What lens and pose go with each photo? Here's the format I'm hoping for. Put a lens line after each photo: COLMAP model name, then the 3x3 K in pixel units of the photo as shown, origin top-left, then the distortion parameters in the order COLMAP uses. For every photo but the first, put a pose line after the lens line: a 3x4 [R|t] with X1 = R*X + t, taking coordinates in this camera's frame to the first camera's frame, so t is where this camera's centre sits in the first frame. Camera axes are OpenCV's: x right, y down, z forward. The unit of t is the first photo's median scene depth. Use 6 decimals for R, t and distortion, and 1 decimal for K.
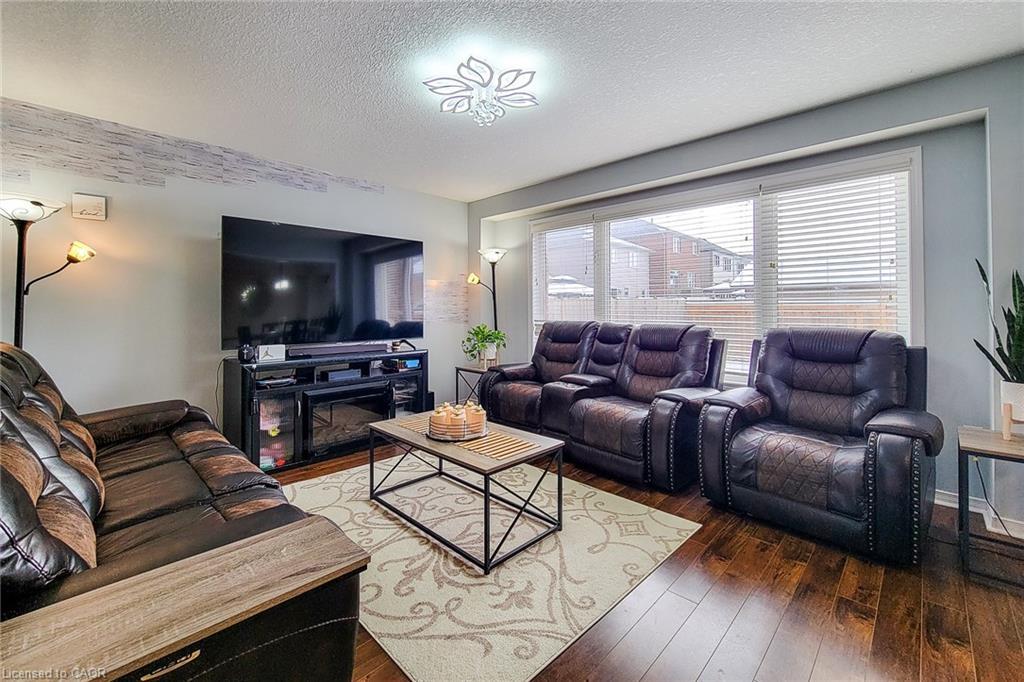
lens RADIAL K [[428.1, 0, 505.7], [0, 428.1, 305.0], [0, 0, 1]] dist [0.001067, -0.000135]
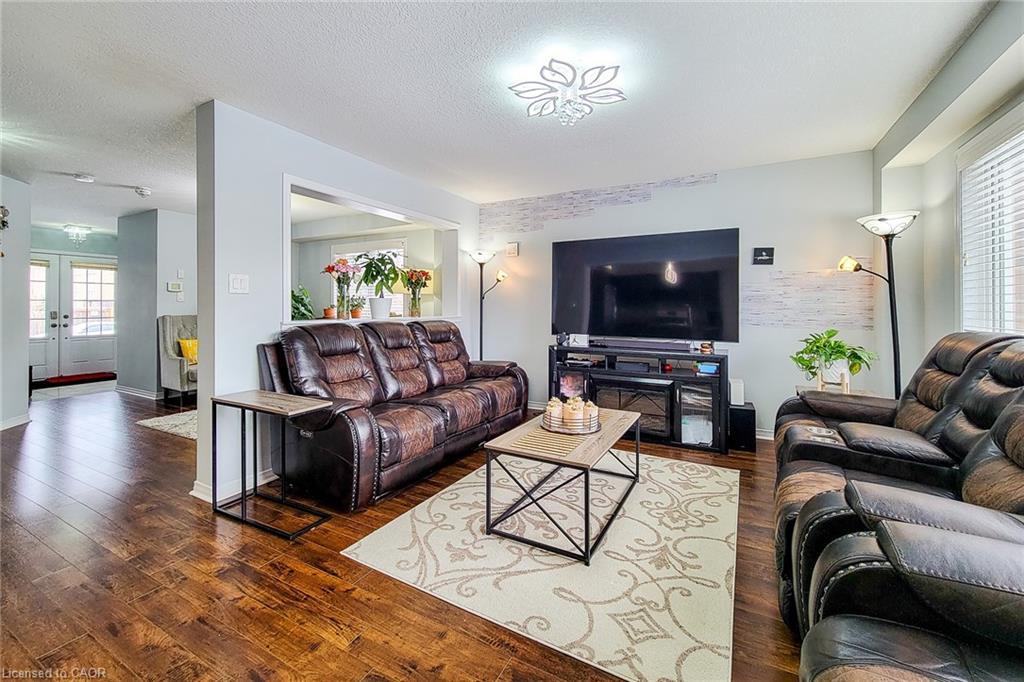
lens RADIAL K [[428.1, 0, 503.0], [0, 428.1, 296.4], [0, 0, 1]] dist [0.001067, -0.000135]
pose [[0.267746, -0.019478, -0.963293, 0.686438], [0.006013, 0.999810, -0.018545, -0.000360], [0.963471, -0.000827, 0.267813, 0.450643]]
